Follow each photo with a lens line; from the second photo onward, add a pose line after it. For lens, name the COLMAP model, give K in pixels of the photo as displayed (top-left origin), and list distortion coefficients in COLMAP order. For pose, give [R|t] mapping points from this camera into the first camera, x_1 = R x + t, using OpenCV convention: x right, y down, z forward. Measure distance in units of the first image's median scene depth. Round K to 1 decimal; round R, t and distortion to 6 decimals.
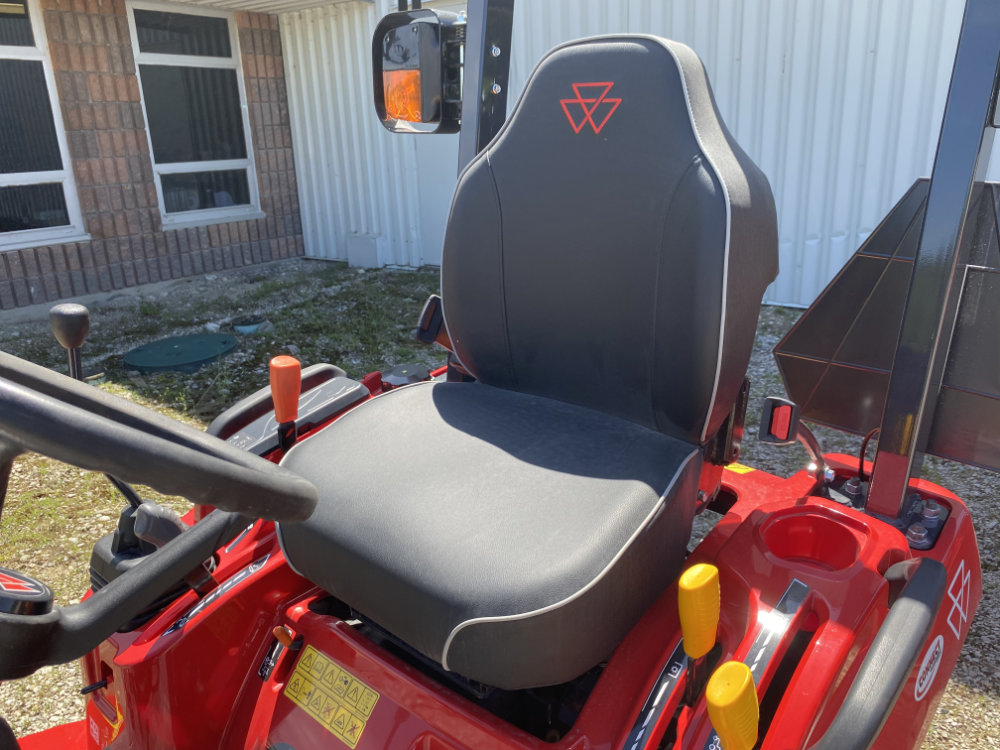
lens RADIAL K [[759.5, 0, 485.0], [0, 759.5, 375.7], [0, 0, 1]] dist [0.005464, 0.010977]
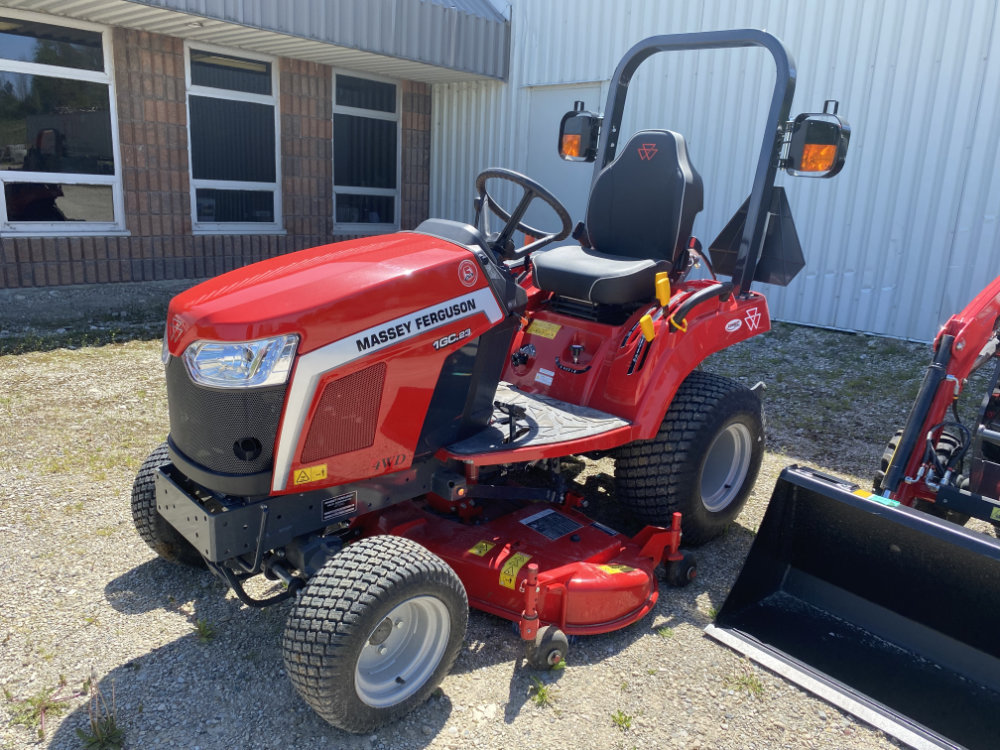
lens RADIAL K [[757.6, 0, 500.0], [0, 757.6, 375.0], [0, 0, 1]] dist [0.008848, 0.005236]
pose [[0.992398, 0.105764, -0.062933, -0.025084], [-0.110304, 0.991164, -0.073662, 0.127608], [0.054586, 0.080044, 0.995296, -0.307811]]
